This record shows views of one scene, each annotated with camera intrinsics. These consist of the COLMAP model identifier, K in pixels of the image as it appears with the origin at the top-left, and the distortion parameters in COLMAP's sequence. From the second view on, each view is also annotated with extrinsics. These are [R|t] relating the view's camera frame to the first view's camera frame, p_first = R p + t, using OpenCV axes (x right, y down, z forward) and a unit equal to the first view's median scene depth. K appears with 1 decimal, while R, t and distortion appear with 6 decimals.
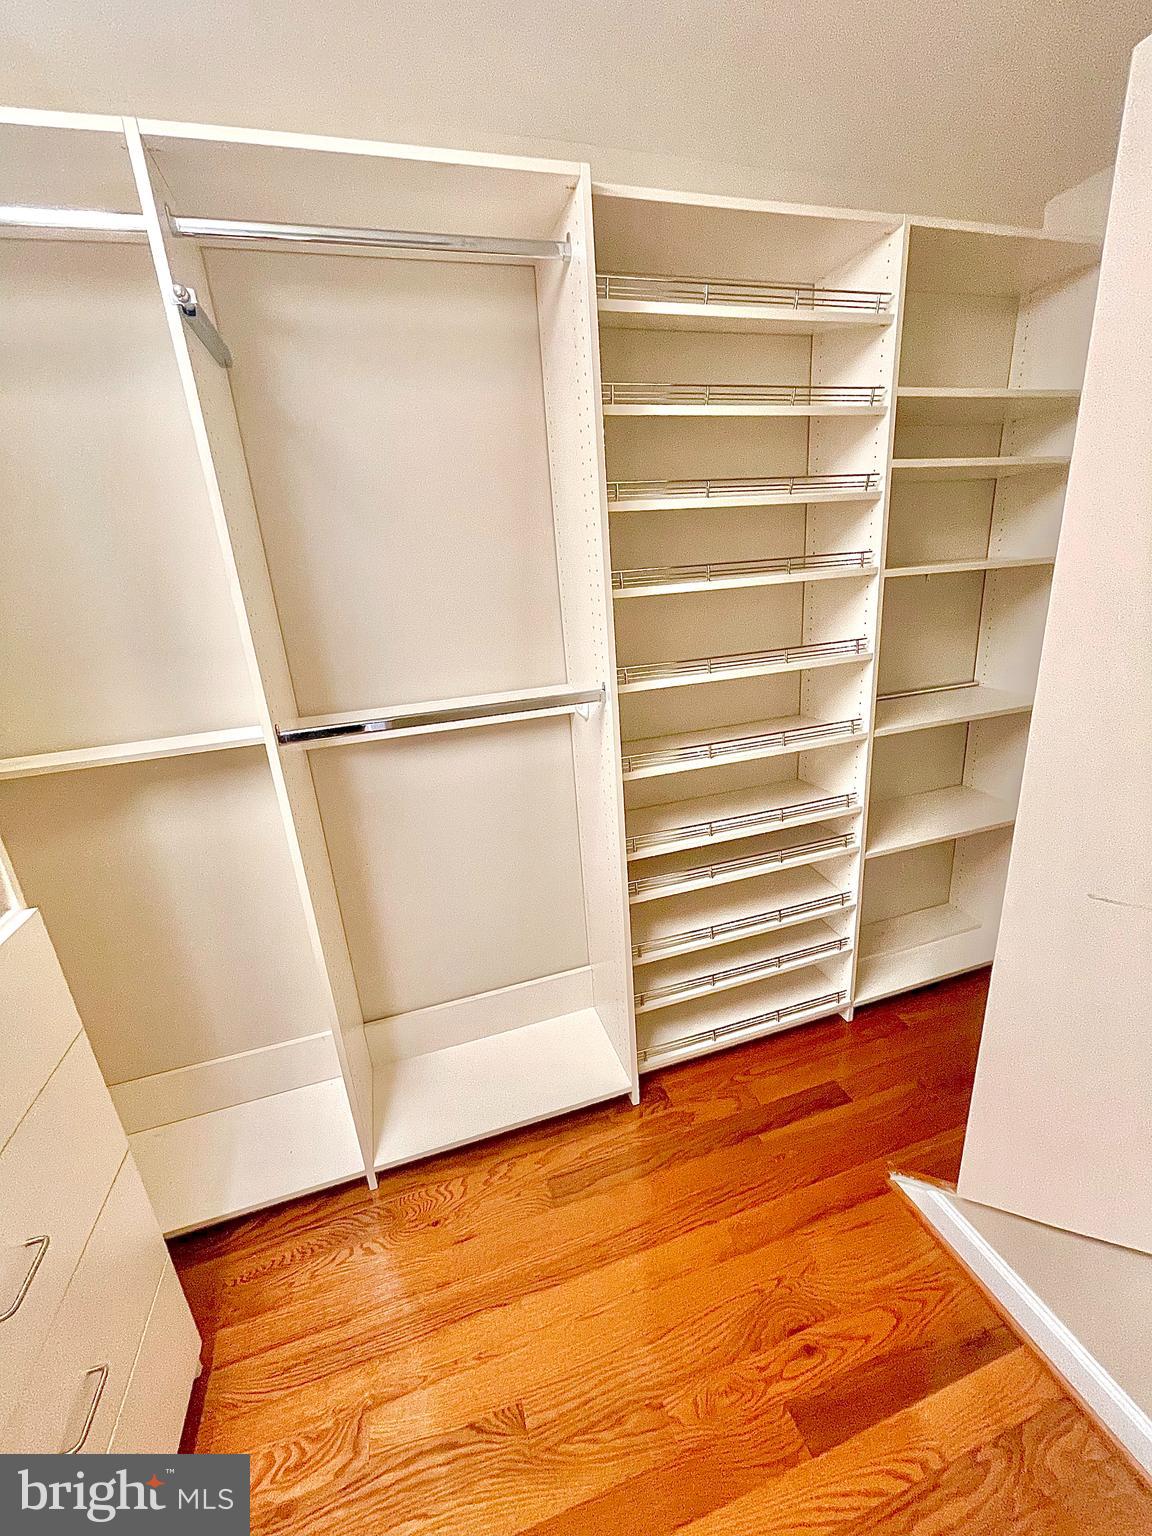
lens RADIAL K [[629.2, 0, 578.6], [0, 629.2, 744.5], [0, 0, 1]] dist [0.000876, 0.000121]
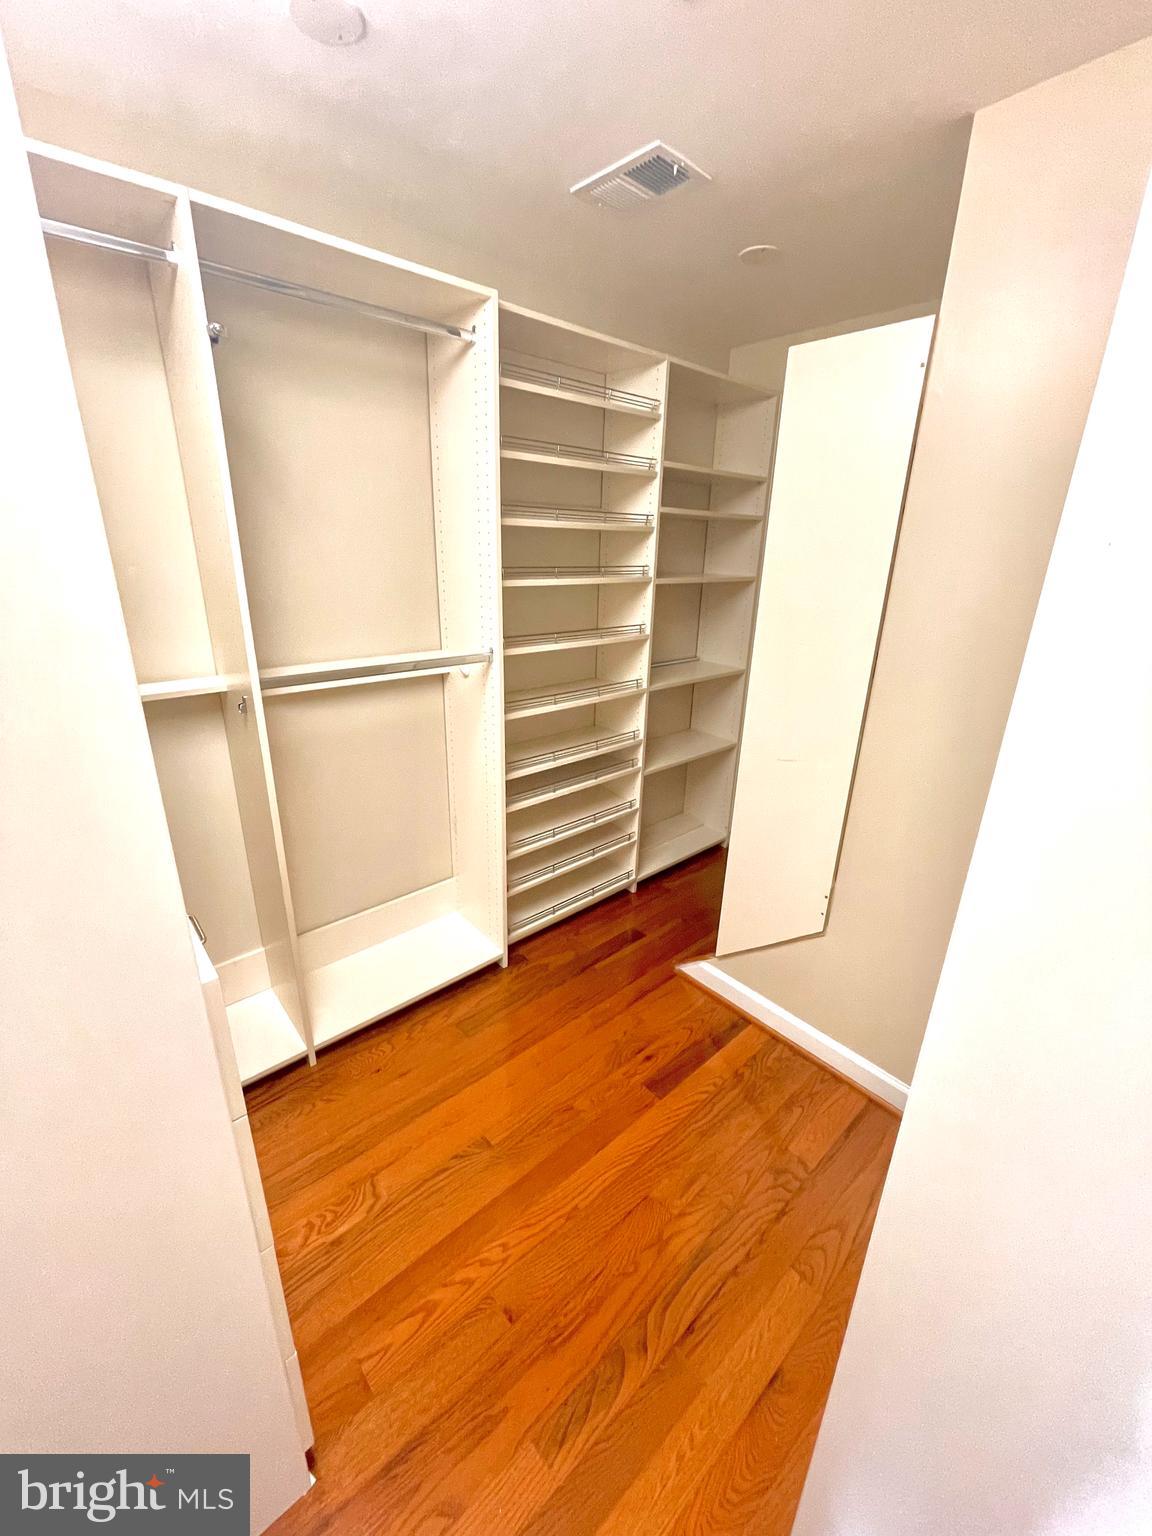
lens RADIAL K [[629.2, 0, 578.6], [0, 629.2, 744.5], [0, 0, 1]] dist [0.000876, 0.000121]
pose [[0.905570, -0.042578, 0.422055, -0.341421], [0.034028, 0.999035, 0.027773, 0.072773], [-0.422830, -0.010788, 0.906145, -0.298033]]
